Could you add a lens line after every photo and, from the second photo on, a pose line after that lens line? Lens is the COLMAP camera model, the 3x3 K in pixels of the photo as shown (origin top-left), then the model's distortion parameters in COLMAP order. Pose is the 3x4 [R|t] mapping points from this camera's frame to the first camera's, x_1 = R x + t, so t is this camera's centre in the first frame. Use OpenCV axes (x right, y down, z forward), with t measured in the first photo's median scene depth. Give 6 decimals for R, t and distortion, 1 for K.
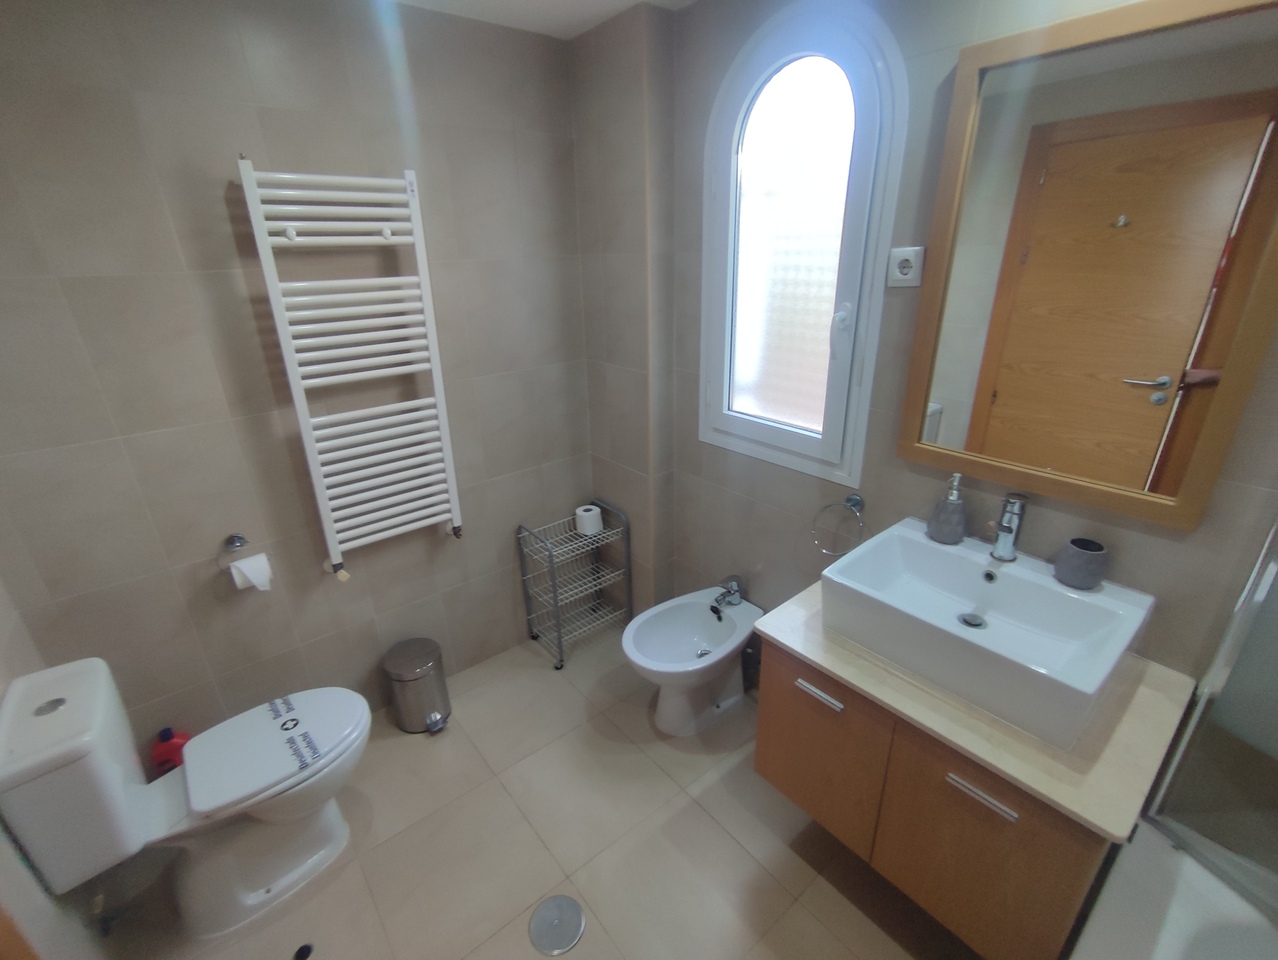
lens RADIAL K [[578.2, 0, 633.0], [0, 578.2, 480.8], [0, 0, 1]] dist [-0.054530, 0.043450]
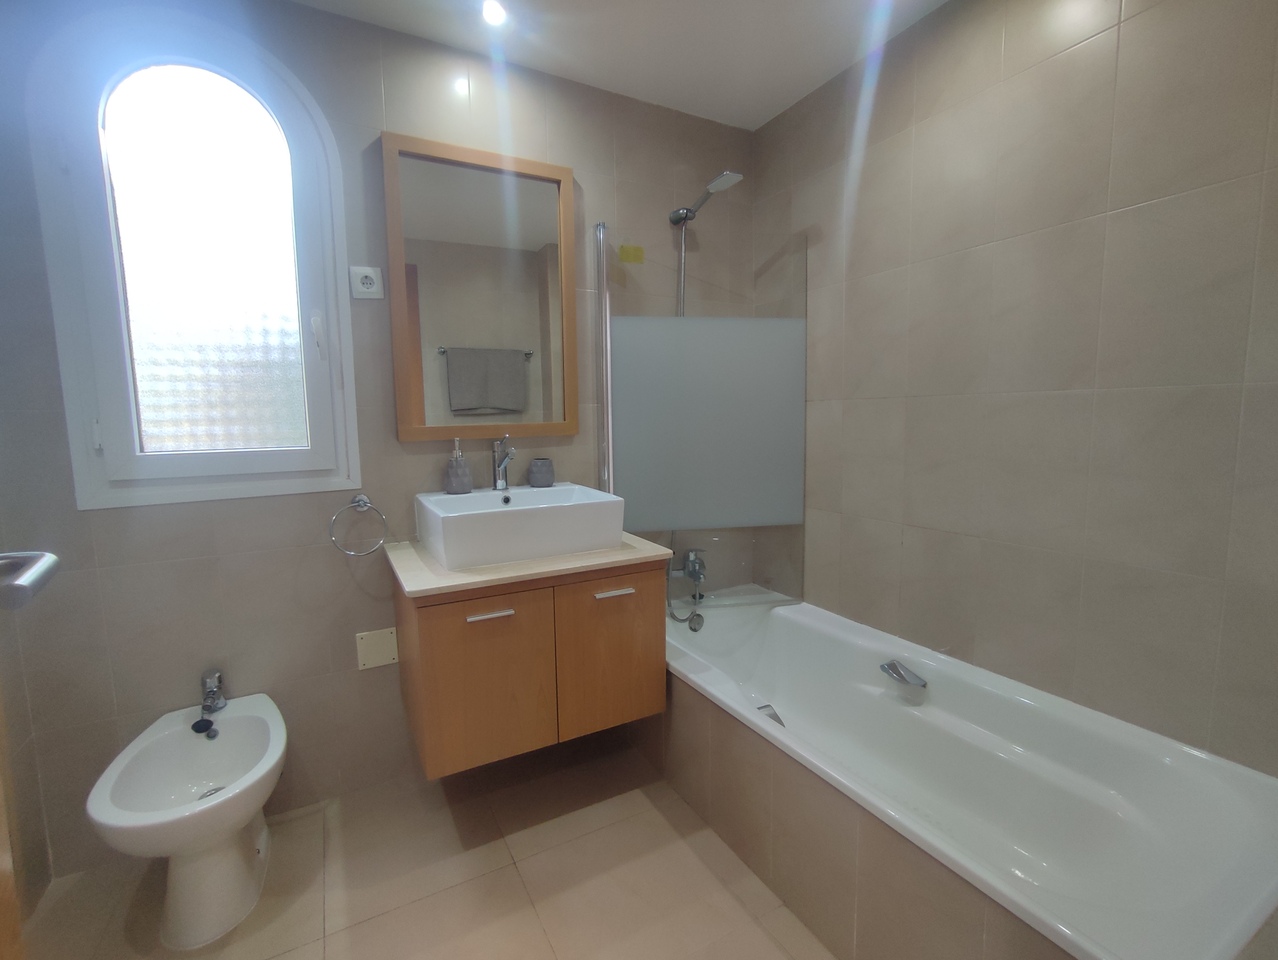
lens RADIAL K [[578.2, 0, 633.0], [0, 578.2, 480.8], [0, 0, 1]] dist [-0.054530, 0.043450]
pose [[0.177243, -0.080716, 0.980852, -0.569880], [0.382151, 0.924074, 0.006987, 0.194793], [-0.906943, 0.373594, 0.194632, 0.371327]]
